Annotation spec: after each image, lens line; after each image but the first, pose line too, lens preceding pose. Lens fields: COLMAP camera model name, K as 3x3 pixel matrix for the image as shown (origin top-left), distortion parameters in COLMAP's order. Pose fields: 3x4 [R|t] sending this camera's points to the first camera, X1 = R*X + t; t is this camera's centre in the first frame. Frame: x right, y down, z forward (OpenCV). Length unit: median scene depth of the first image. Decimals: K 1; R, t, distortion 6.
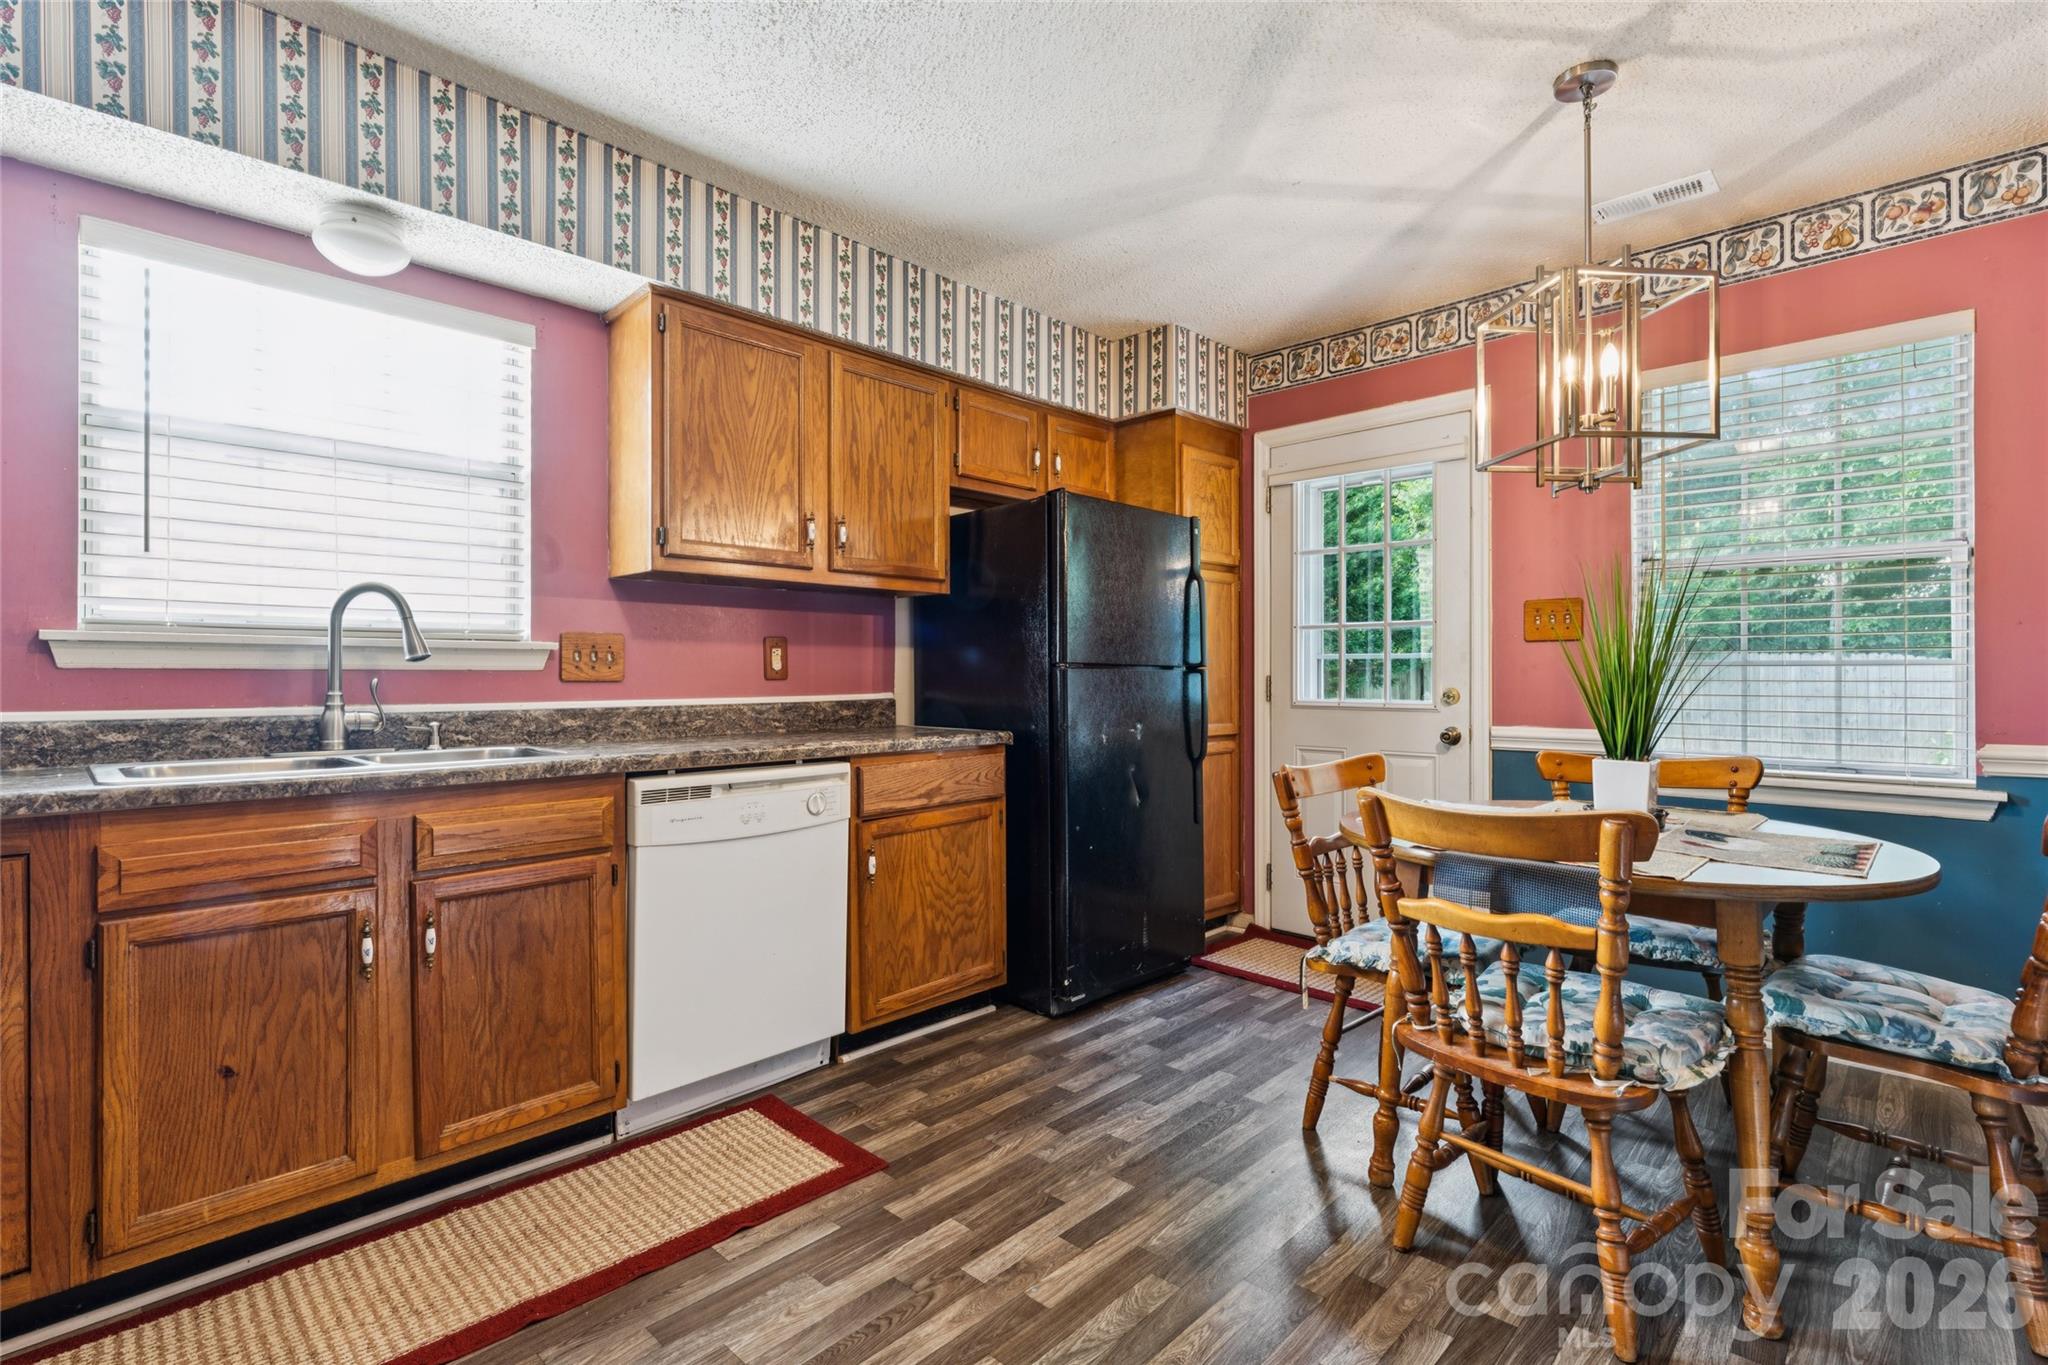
lens RADIAL K [[955.5, 0, 1027.7], [0, 955.5, 676.5], [0, 0, 1]] dist [0.000388, -0.000338]
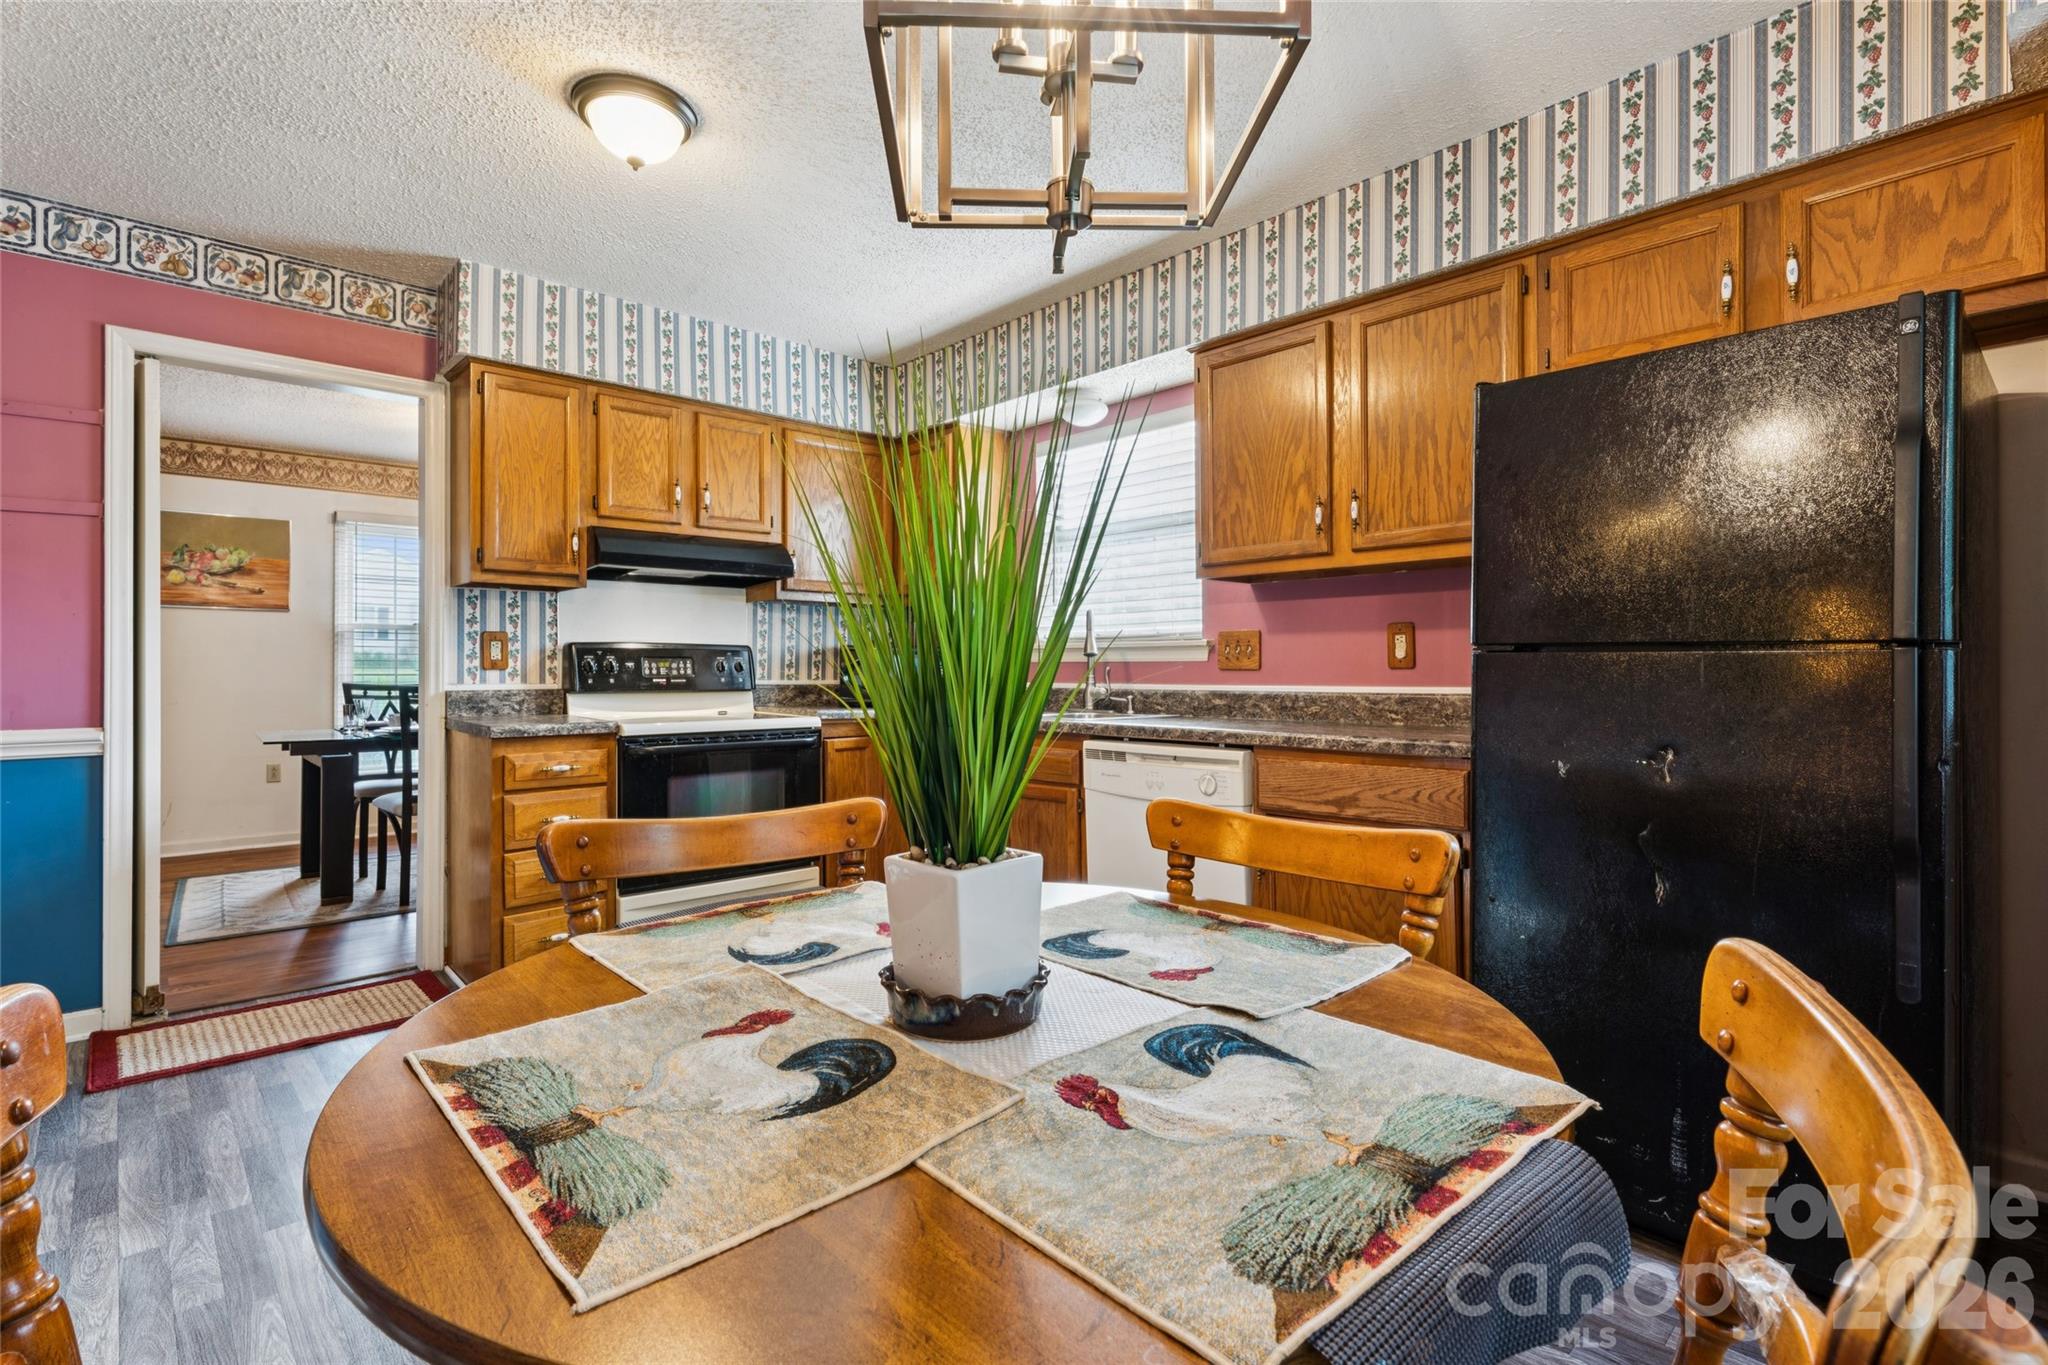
lens RADIAL K [[975.8, 0, 1016.5], [0, 975.8, 658.8], [0, 0, 1]] dist [0.002219, 0.000494]
pose [[-0.065482, -0.006465, -0.997833, 0.867262], [0.003006, 0.999973, -0.006676, -0.001340], [0.997849, -0.003436, -0.065461, 0.844522]]
